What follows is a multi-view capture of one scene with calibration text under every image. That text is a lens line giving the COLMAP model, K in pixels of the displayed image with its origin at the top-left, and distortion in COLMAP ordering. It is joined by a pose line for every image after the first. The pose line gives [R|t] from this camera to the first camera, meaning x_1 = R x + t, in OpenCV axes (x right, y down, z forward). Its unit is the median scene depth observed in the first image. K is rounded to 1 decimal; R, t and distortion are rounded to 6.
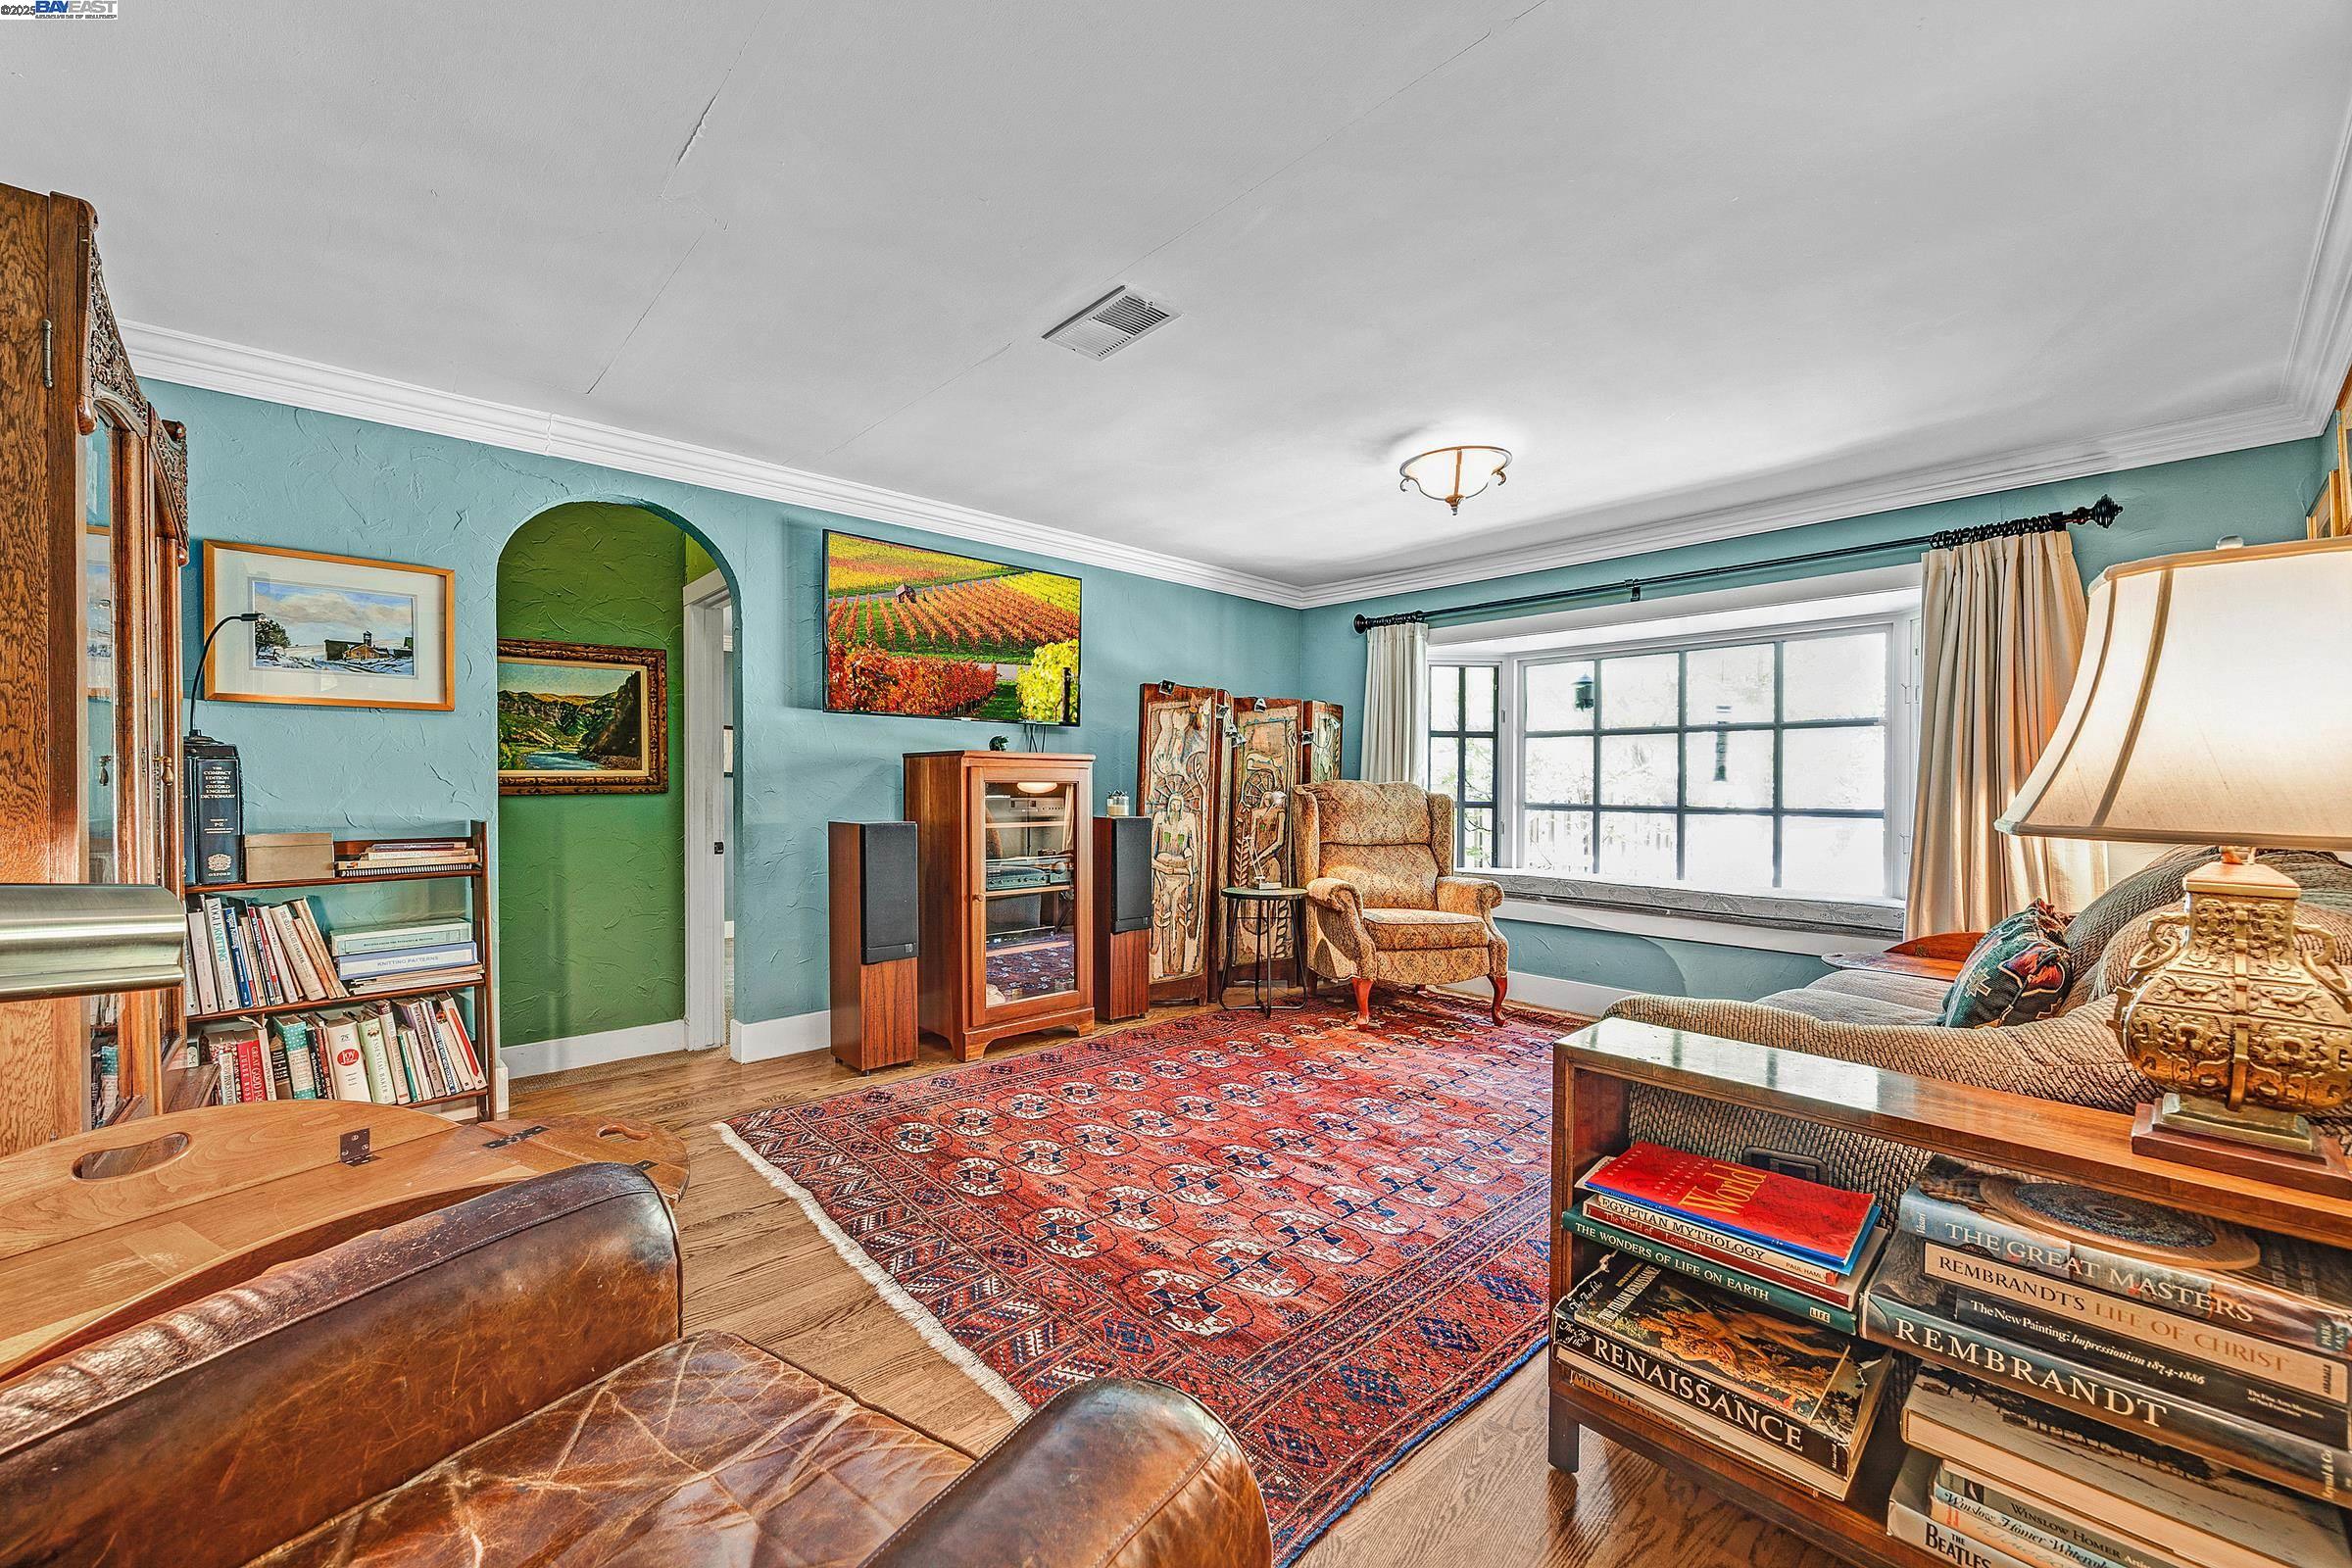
lens RADIAL K [[908.6, 0, 1176.0], [0, 908.6, 784.0], [0, 0, 1]] dist [-0.000053, 0.000157]
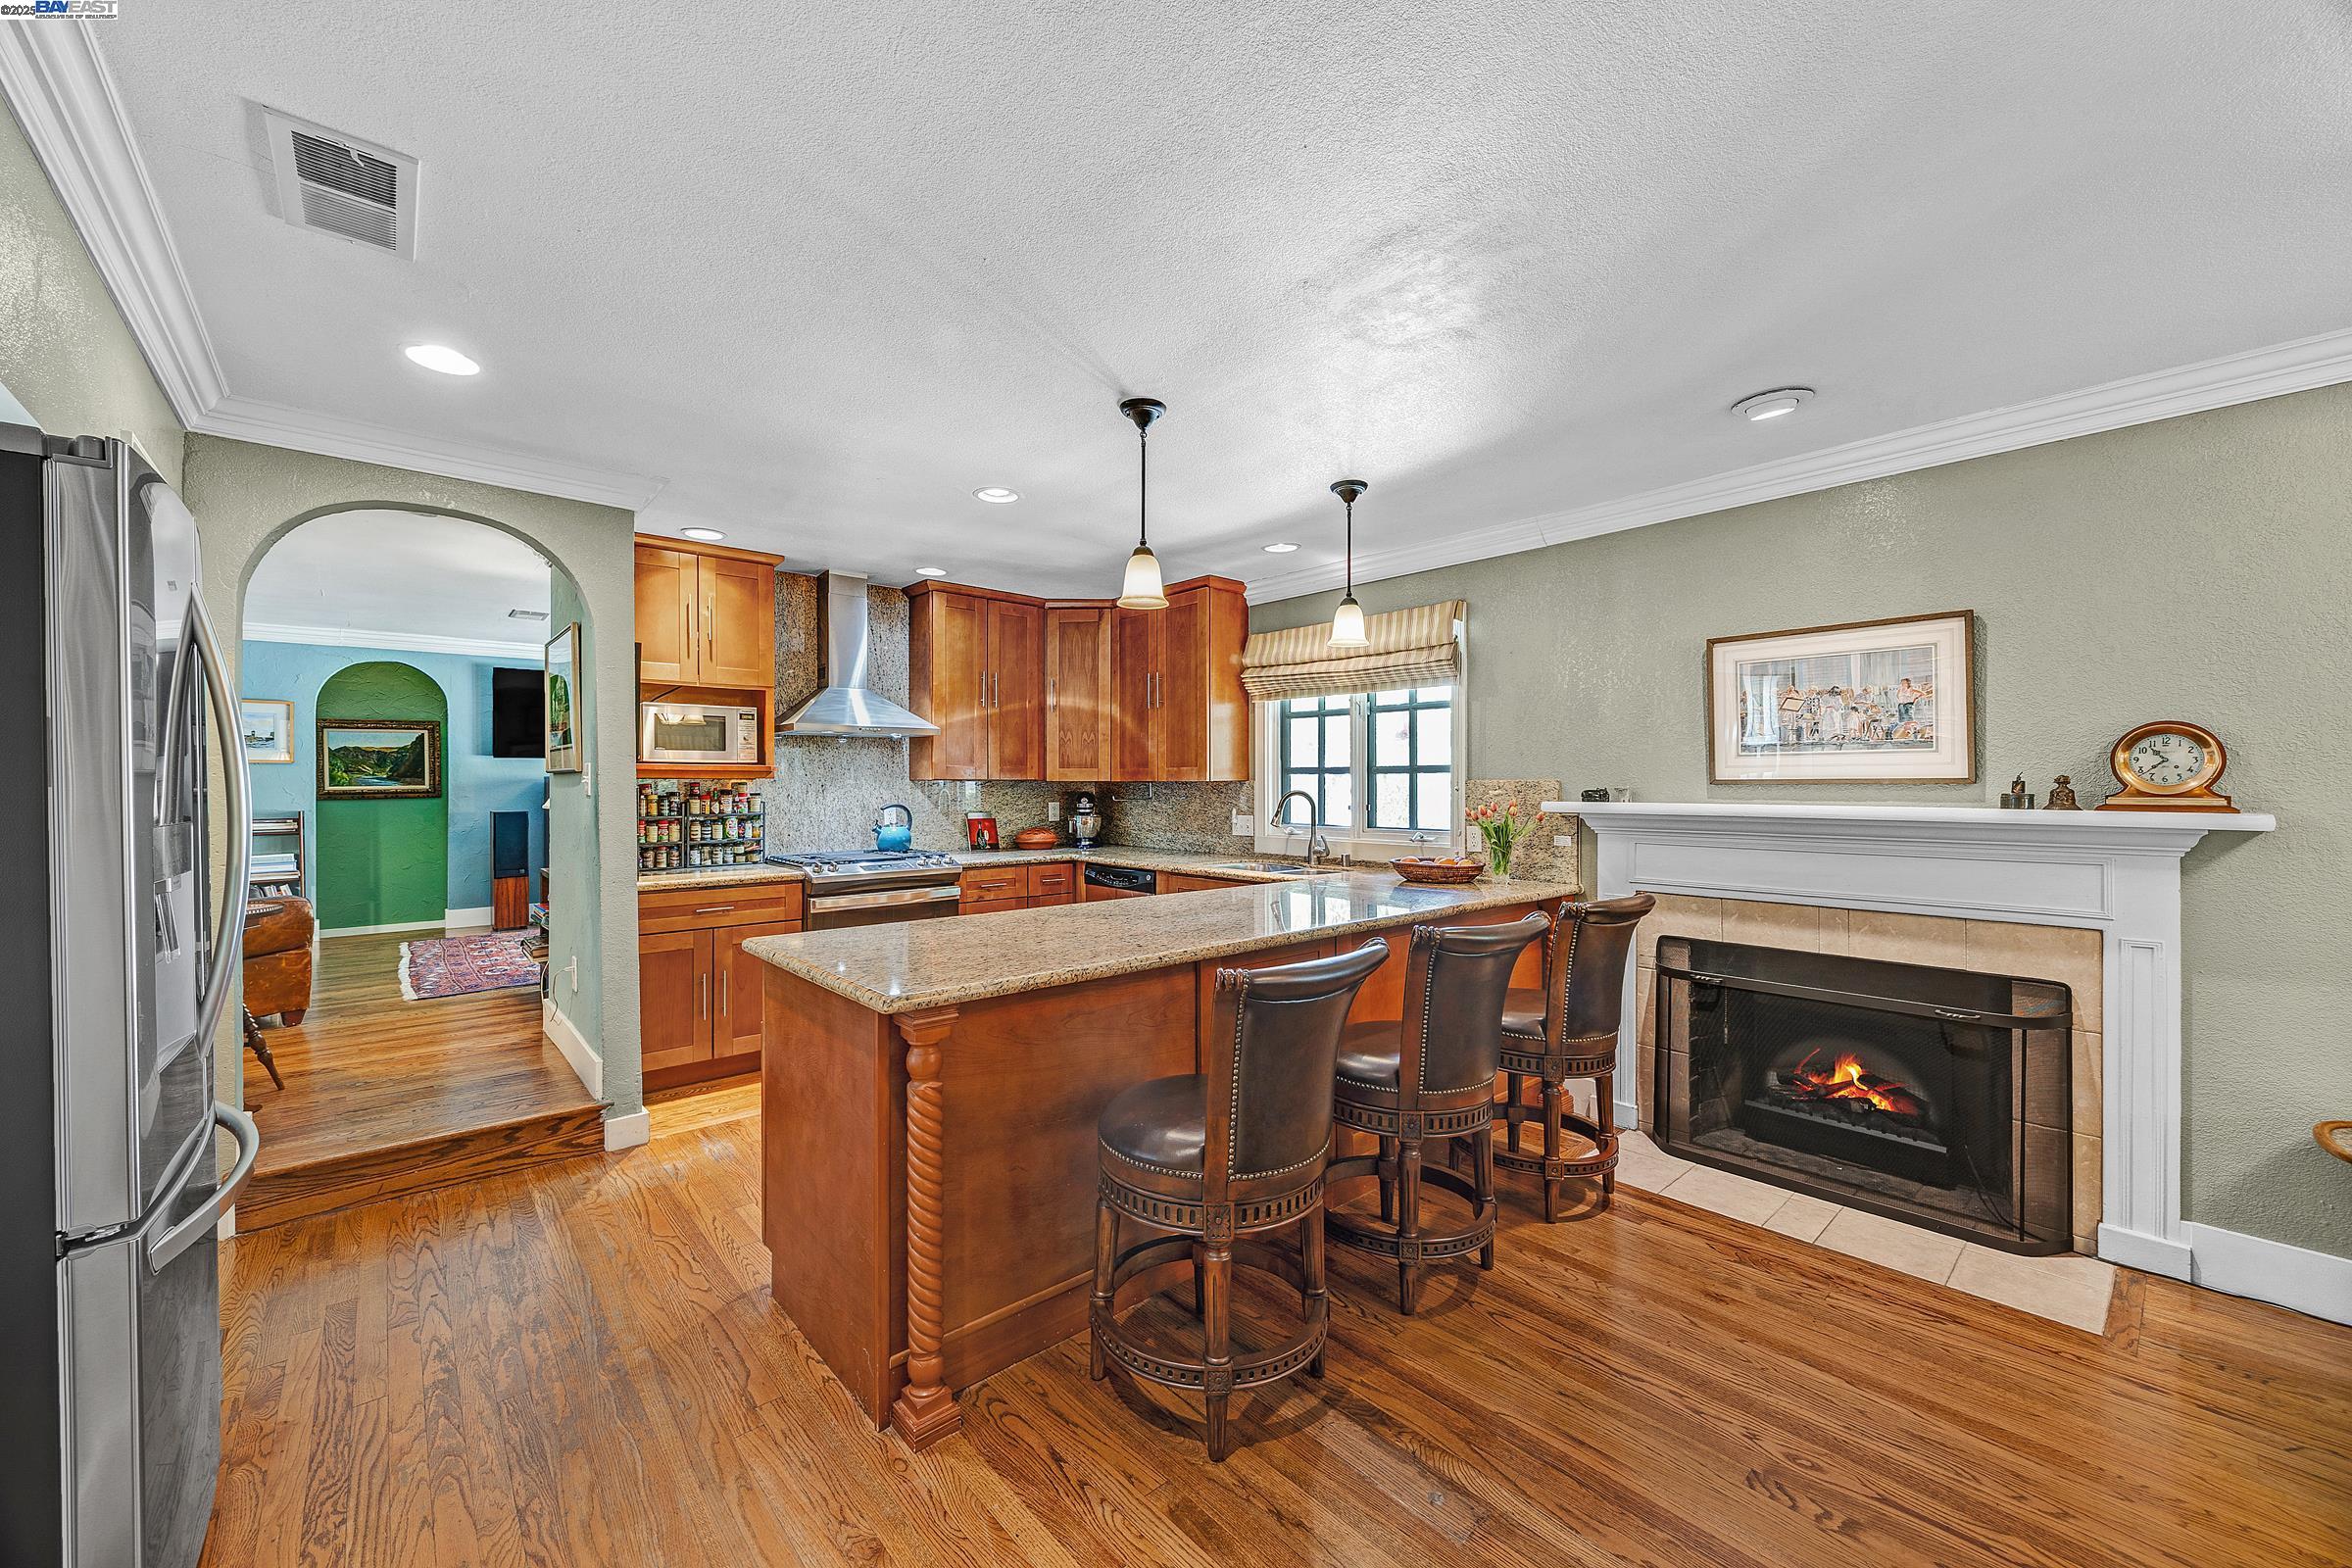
lens RADIAL K [[895.3, 0, 1176.0], [0, 895.3, 784.0], [0, 0, 1]] dist [-0.006070, -0.000234]
pose [[0.999776, -0.007552, -0.019784, 1.051406], [0.007639, 0.999962, 0.004303, -0.015209], [0.019750, -0.004453, 0.999795, -0.853880]]
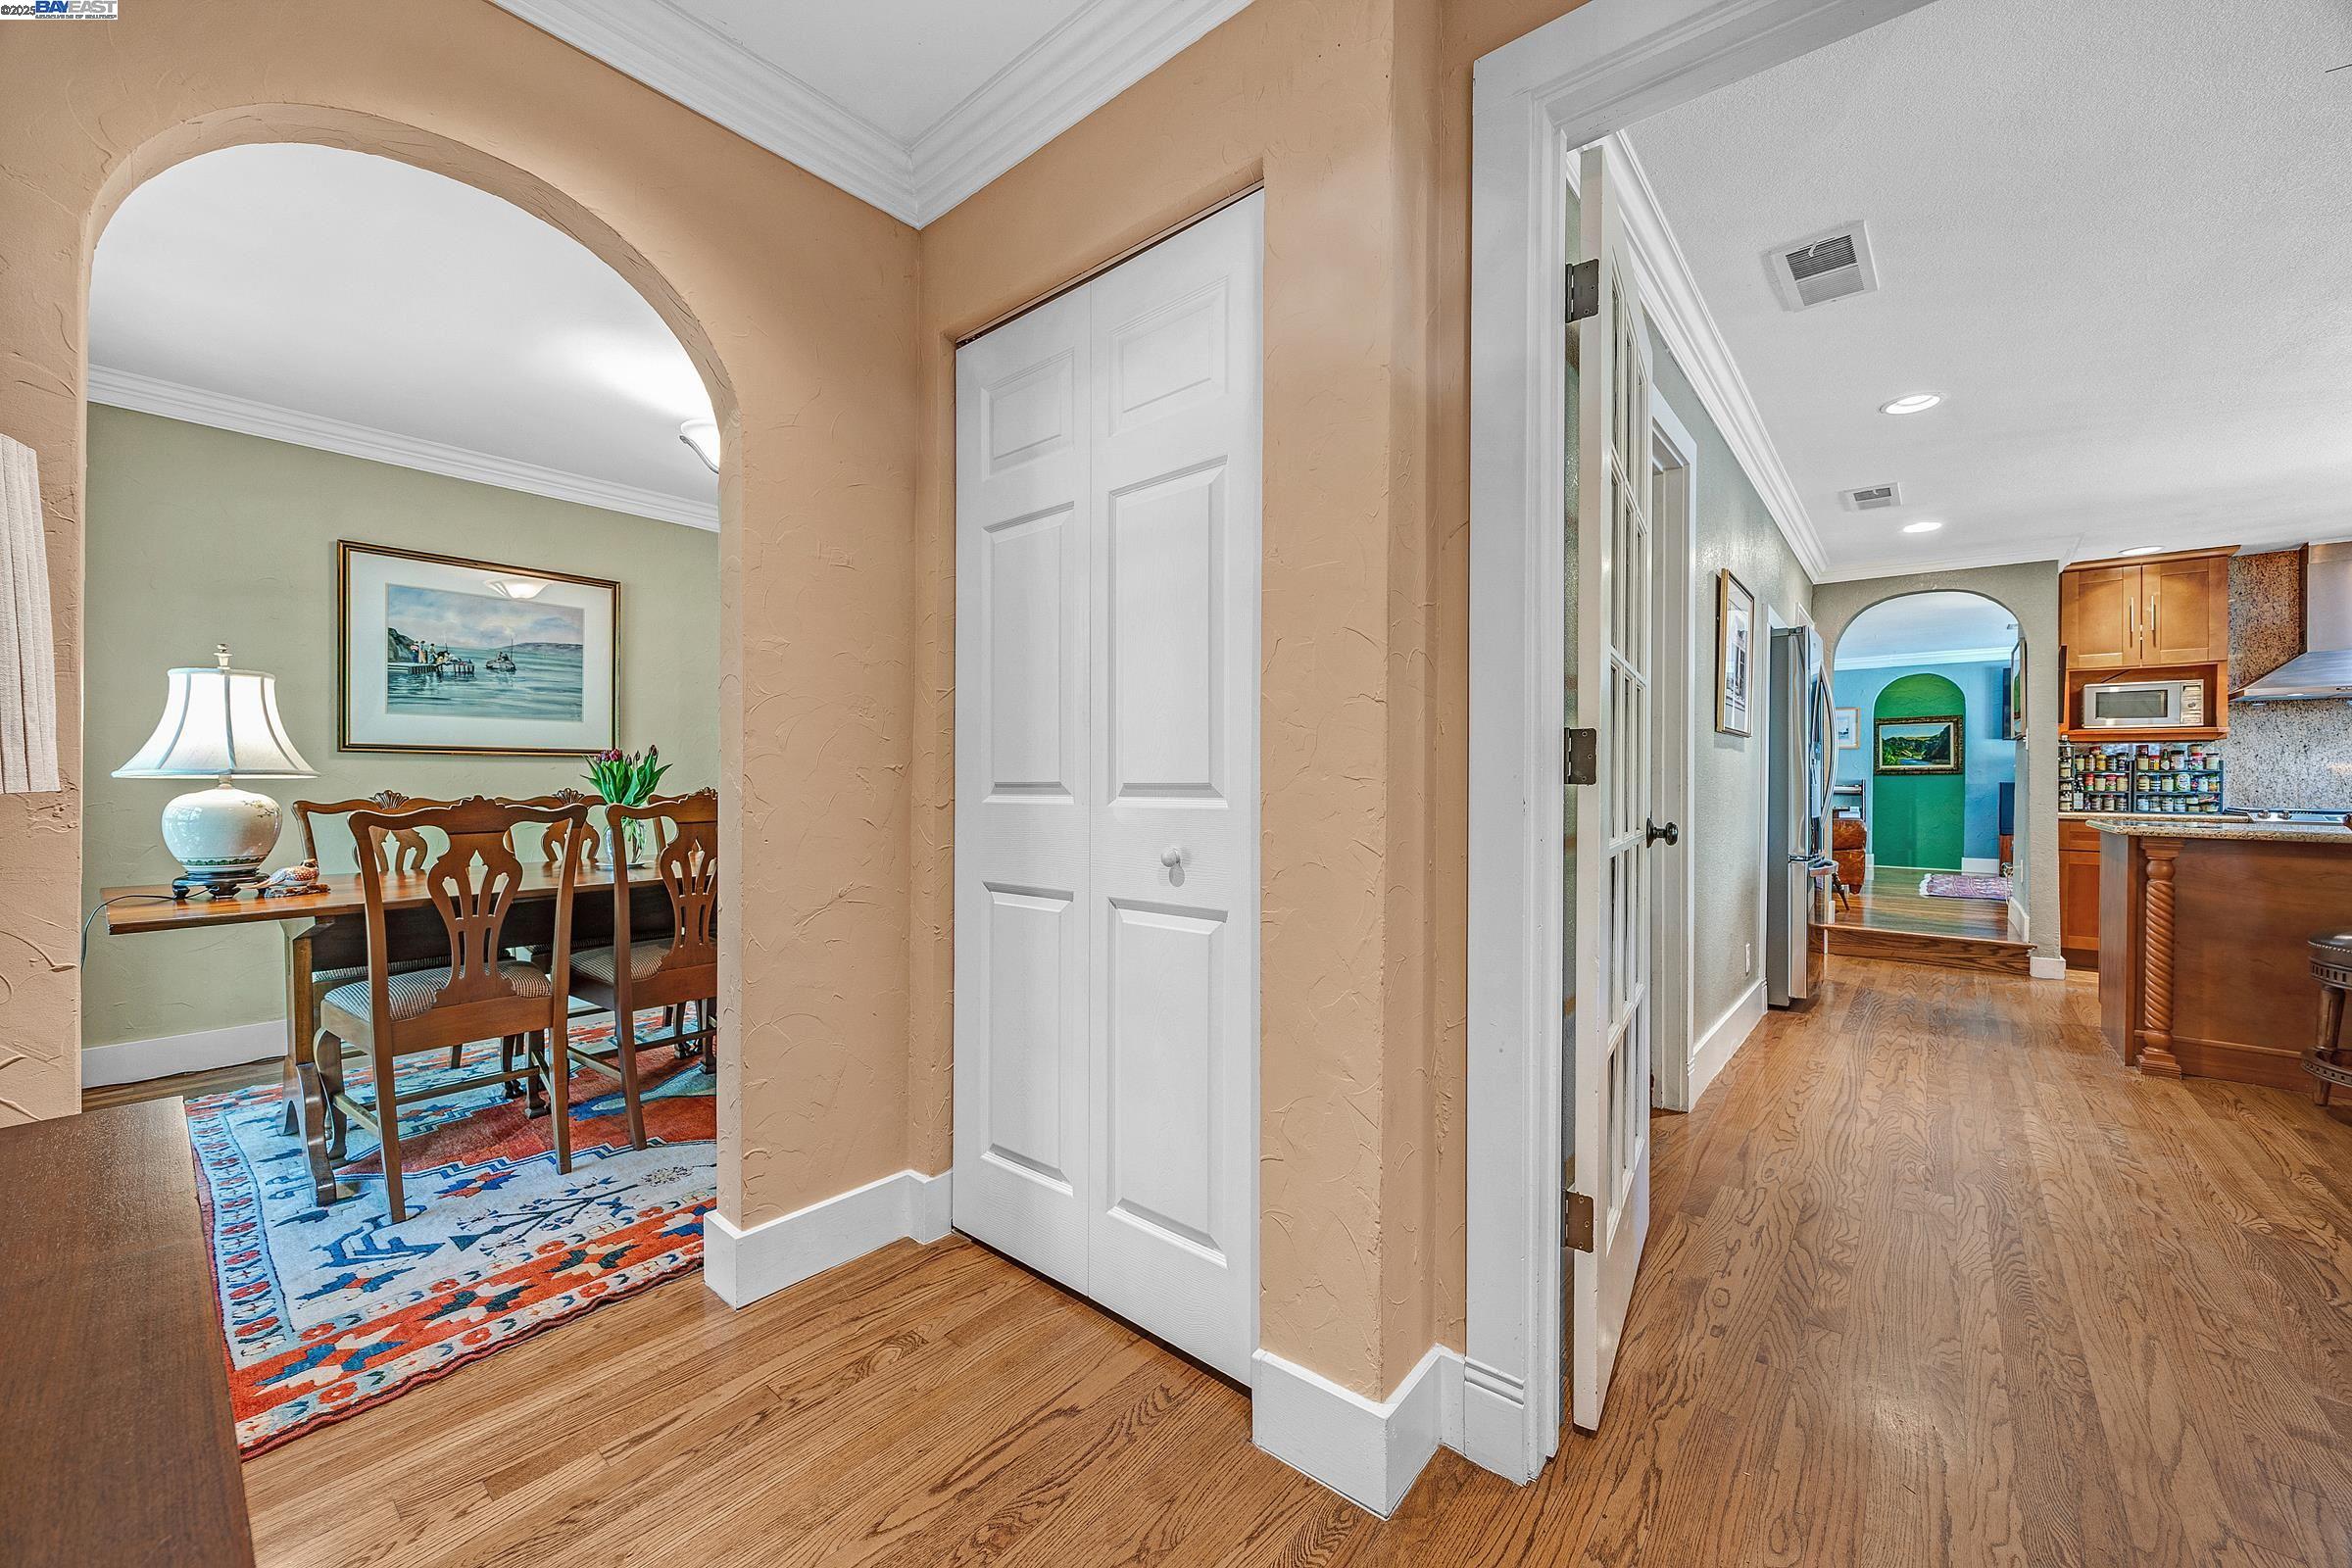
lens RADIAL K [[908.6, 0, 1176.0], [0, 908.6, 784.0], [0, 0, 1]] dist [-0.000053, 0.000157]
pose [[0.120877, -0.002320, -0.992665, 1.660993], [-0.006216, 0.999976, -0.003094, 0.058788], [0.992648, 0.006544, 0.120859, -1.427906]]
